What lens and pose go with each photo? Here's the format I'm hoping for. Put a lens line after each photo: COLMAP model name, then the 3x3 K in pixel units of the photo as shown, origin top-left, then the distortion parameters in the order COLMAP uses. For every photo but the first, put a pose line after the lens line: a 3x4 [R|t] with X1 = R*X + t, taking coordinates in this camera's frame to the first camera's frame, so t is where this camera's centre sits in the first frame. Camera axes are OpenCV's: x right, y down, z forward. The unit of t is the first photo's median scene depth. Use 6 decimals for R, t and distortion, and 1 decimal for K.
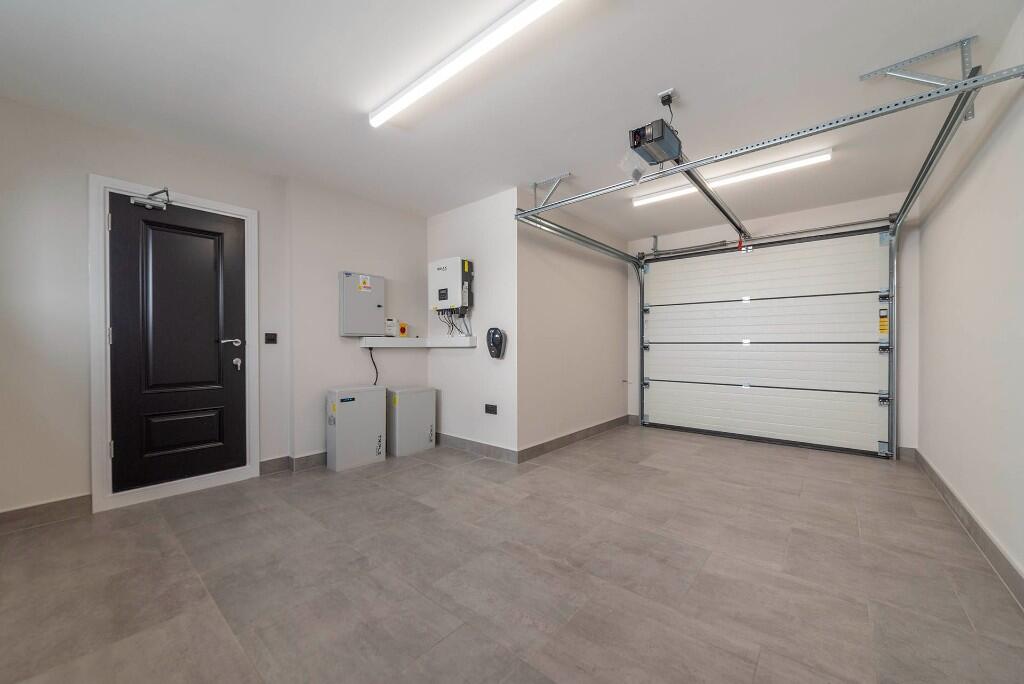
lens RADIAL K [[384.3, 0, 506.7], [0, 384.3, 342.9], [0, 0, 1]] dist [-0.006987, 0.000273]
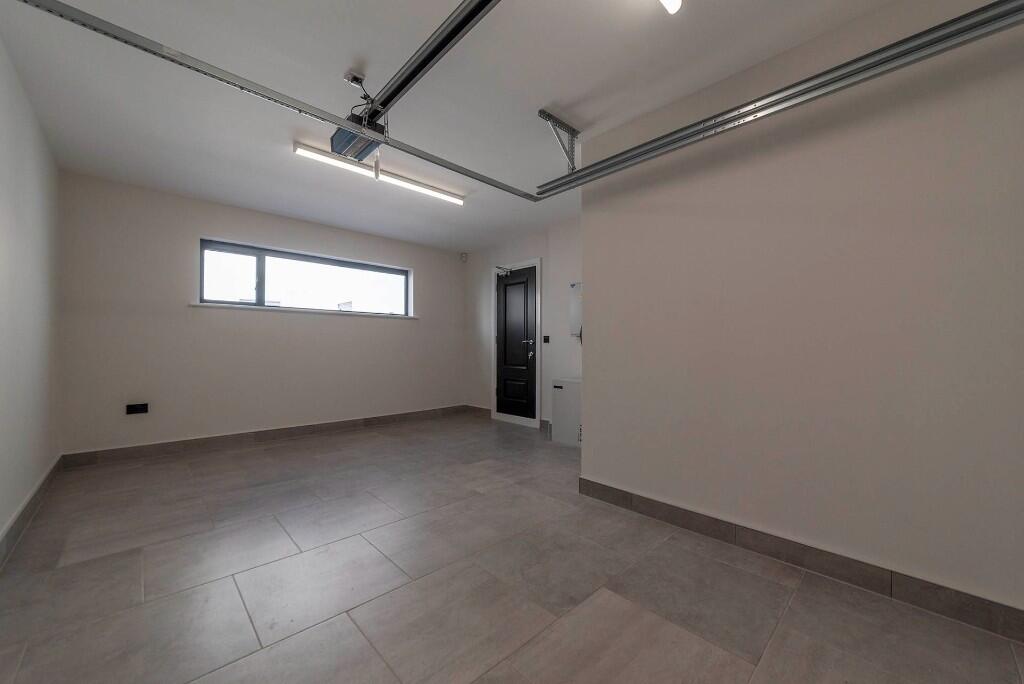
lens RADIAL K [[384.3, 0, 506.7], [0, 384.3, 343.5], [0, 0, 1]] dist [-0.006987, 0.000273]
pose [[-0.094897, -0.008488, -0.995451, 0.936272], [-0.006912, 0.999945, -0.007867, 0.018424], [0.995463, 0.006134, -0.094951, 1.041031]]
